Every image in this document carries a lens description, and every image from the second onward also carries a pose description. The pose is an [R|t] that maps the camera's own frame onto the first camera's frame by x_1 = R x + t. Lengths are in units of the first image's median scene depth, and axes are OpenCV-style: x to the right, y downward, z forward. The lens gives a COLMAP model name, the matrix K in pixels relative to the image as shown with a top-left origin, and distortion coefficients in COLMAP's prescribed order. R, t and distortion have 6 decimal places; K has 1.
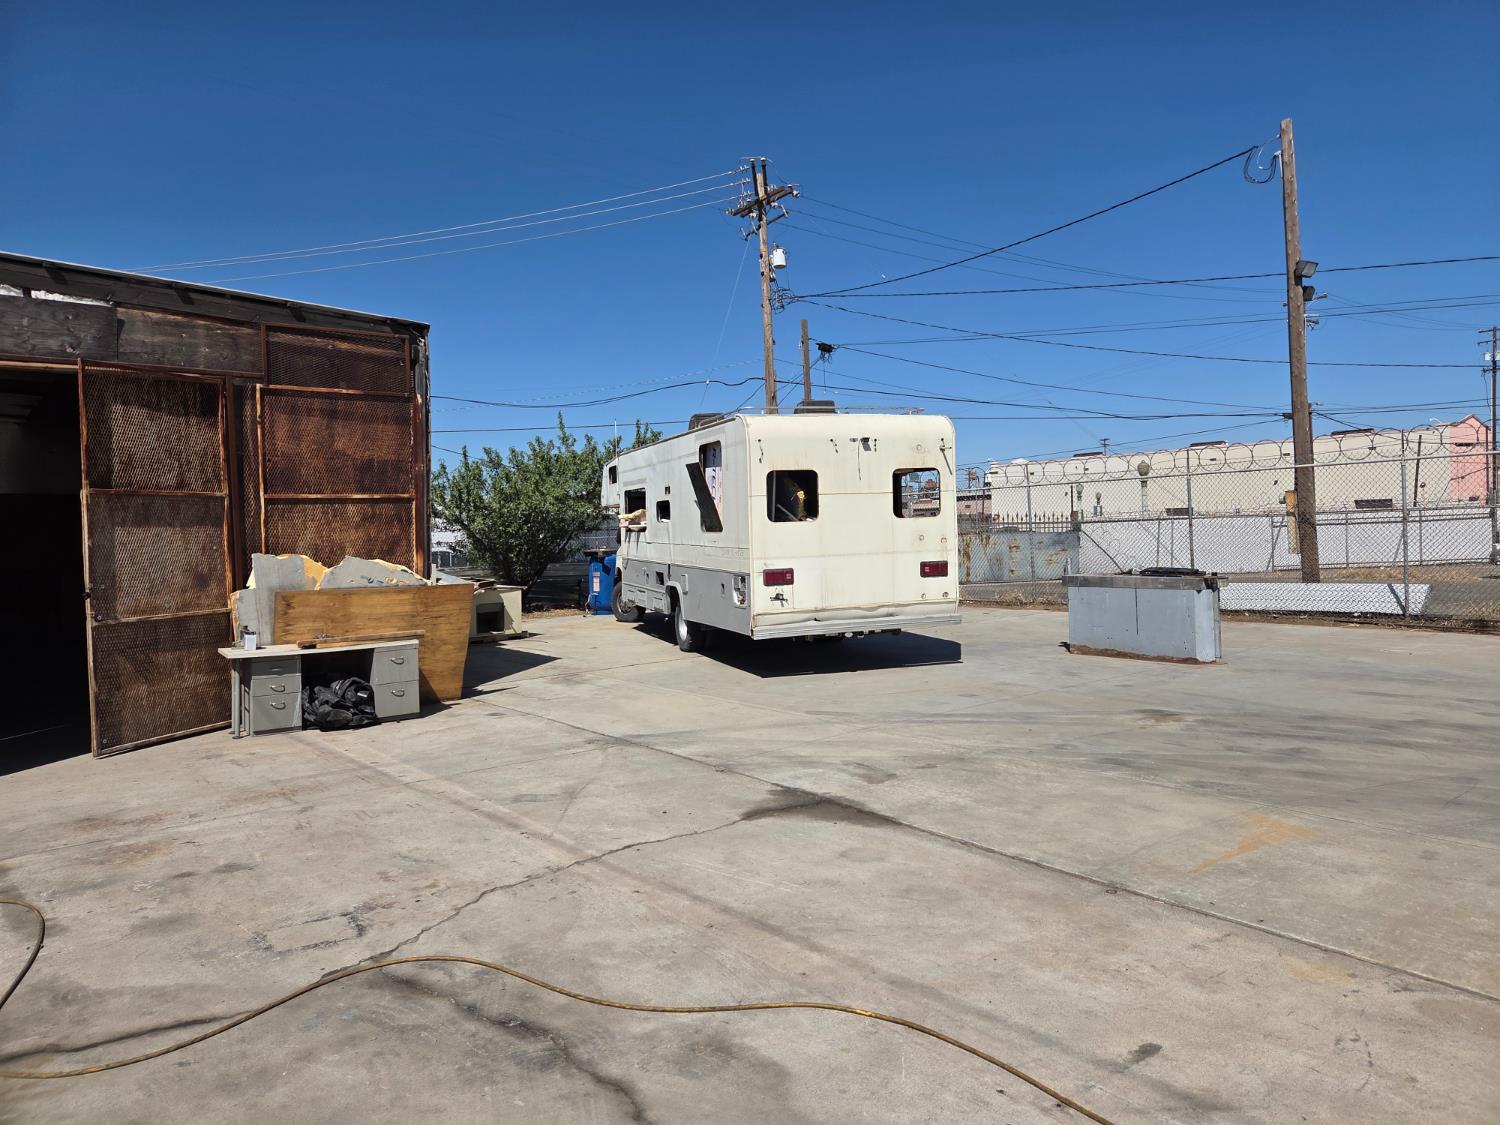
lens RADIAL K [[1000.3, 0, 761.5], [0, 1000.3, 540.5], [0, 0, 1]] dist [0.071546, -0.054947]
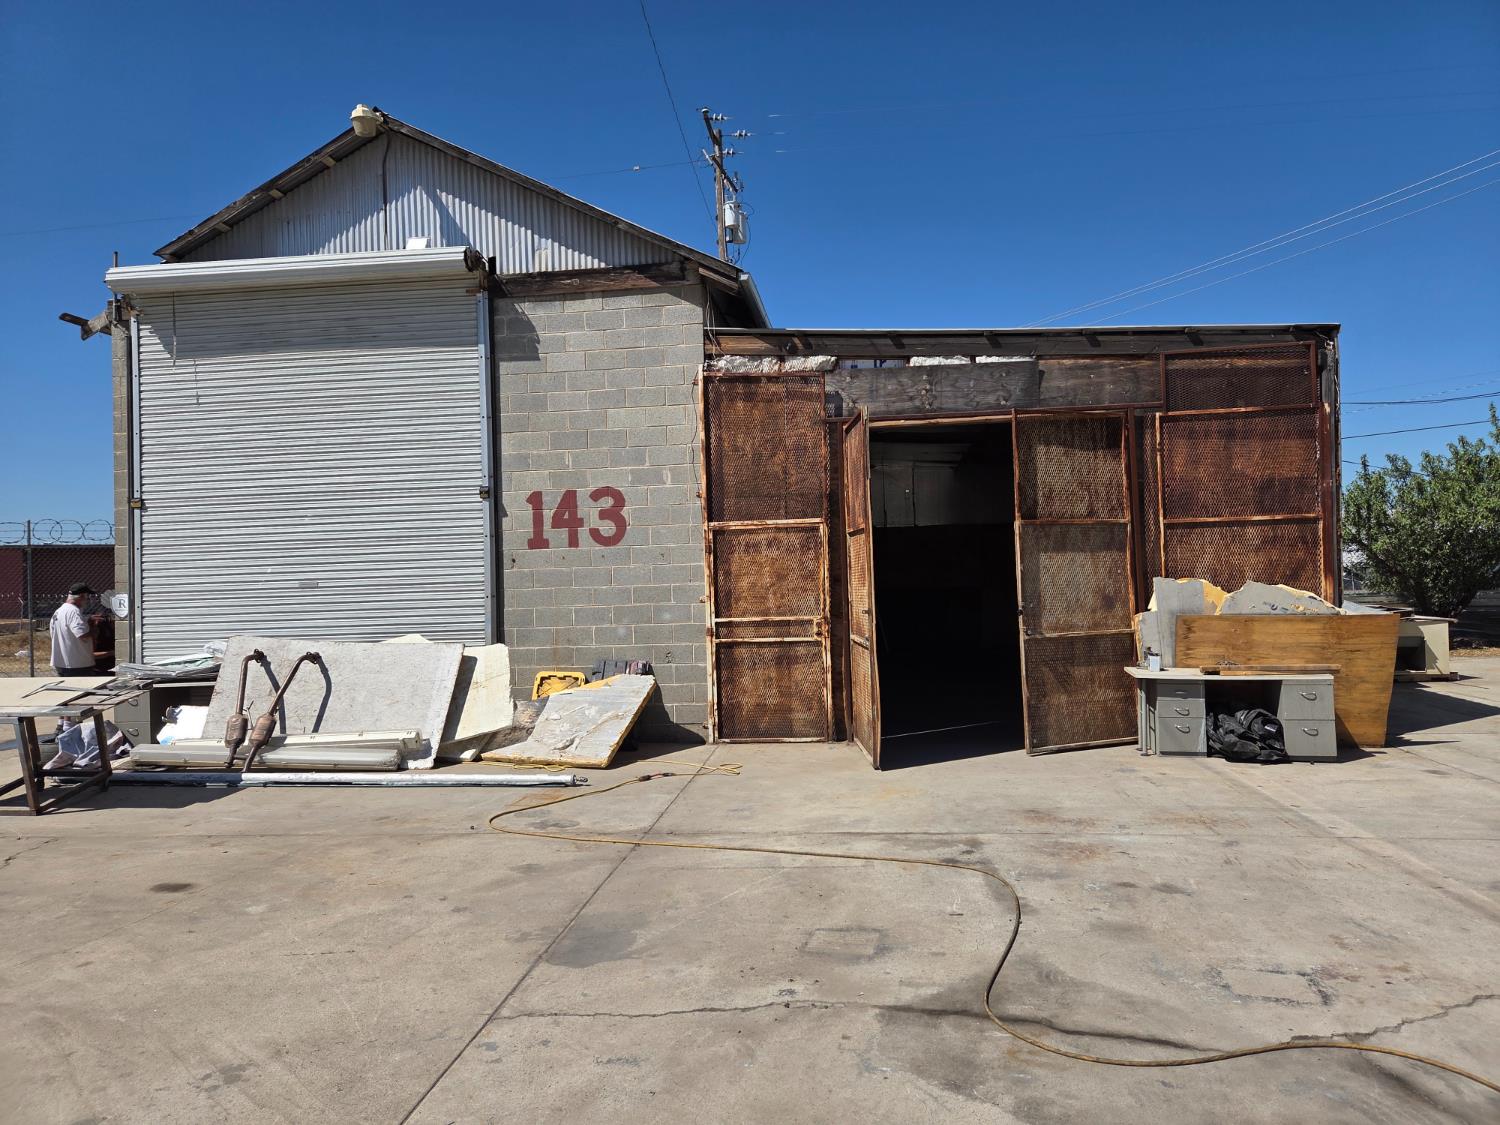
lens RADIAL K [[1000.3, 0, 752.2], [0, 1000.3, 543.5], [0, 0, 1]] dist [0.071546, -0.054947]
pose [[0.689001, -0.014323, -0.724619, -0.039251], [0.002480, 0.999845, -0.017405, -0.004656], [0.724756, 0.010195, 0.688930, -0.003814]]
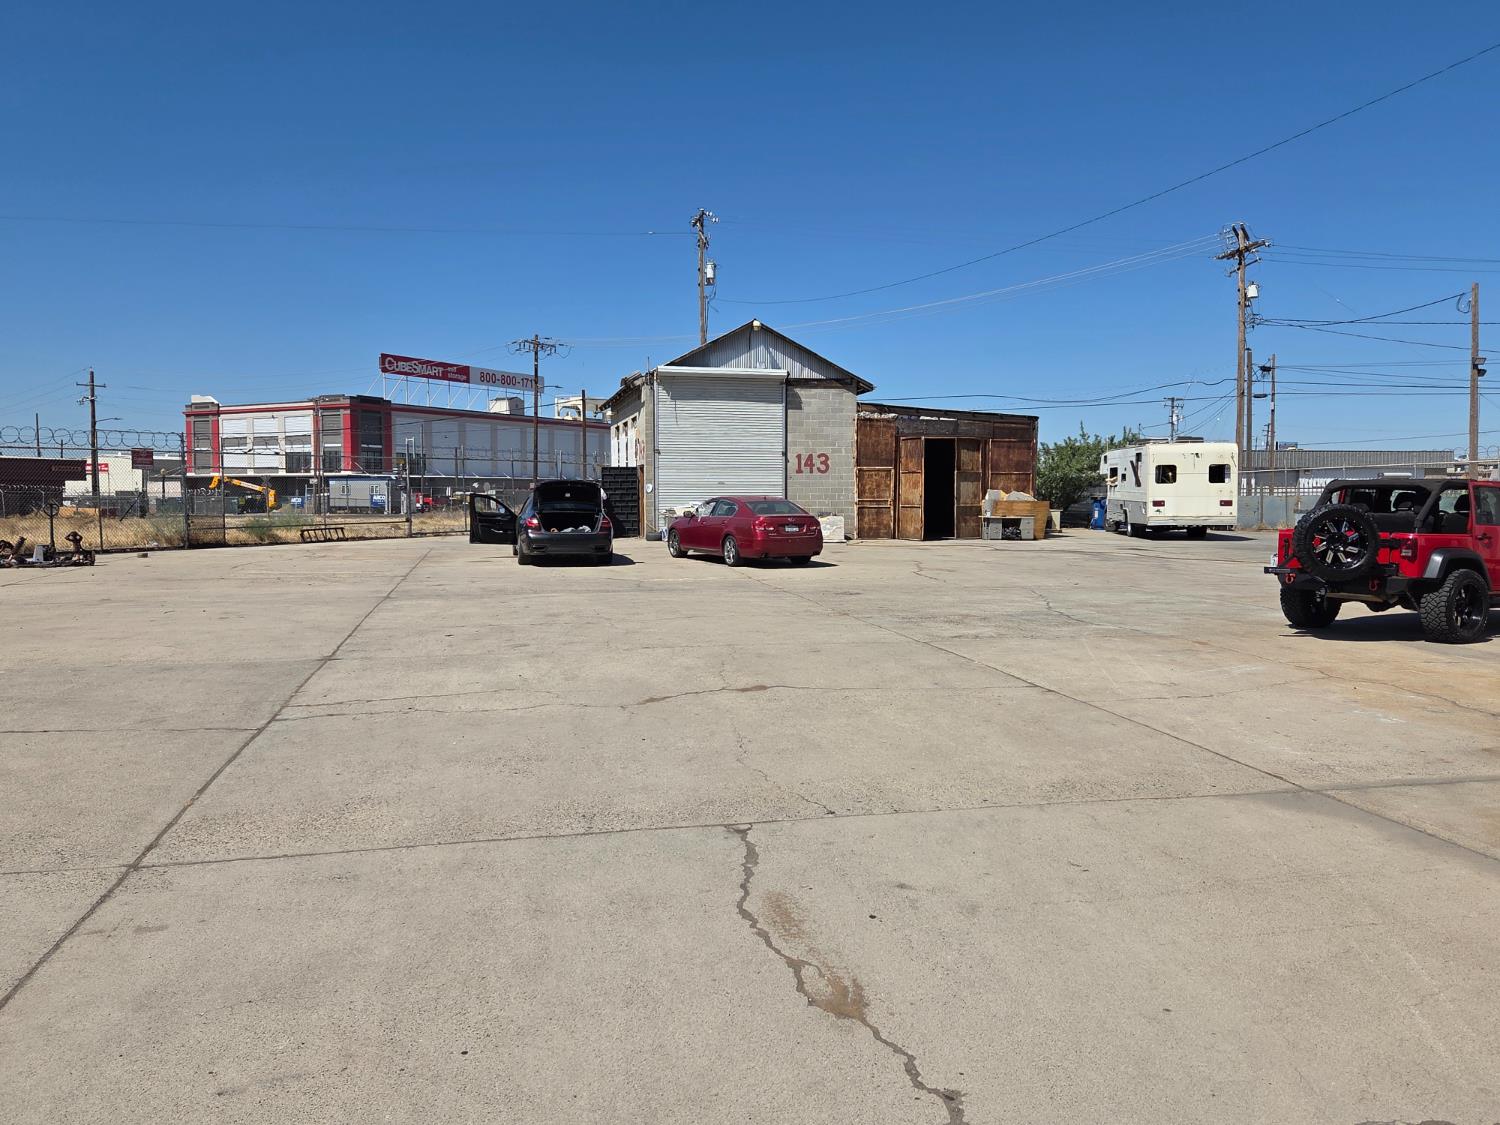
lens RADIAL K [[1156.9, 0, 744.2], [0, 1156.9, 555.3], [0, 0, 1]] dist [0.051524, -0.007400]
pose [[0.888570, 0.053643, -0.455593, 0.588115], [-0.031439, 0.997925, 0.056183, 0.042582], [0.457662, -0.035599, 0.888413, -2.977697]]
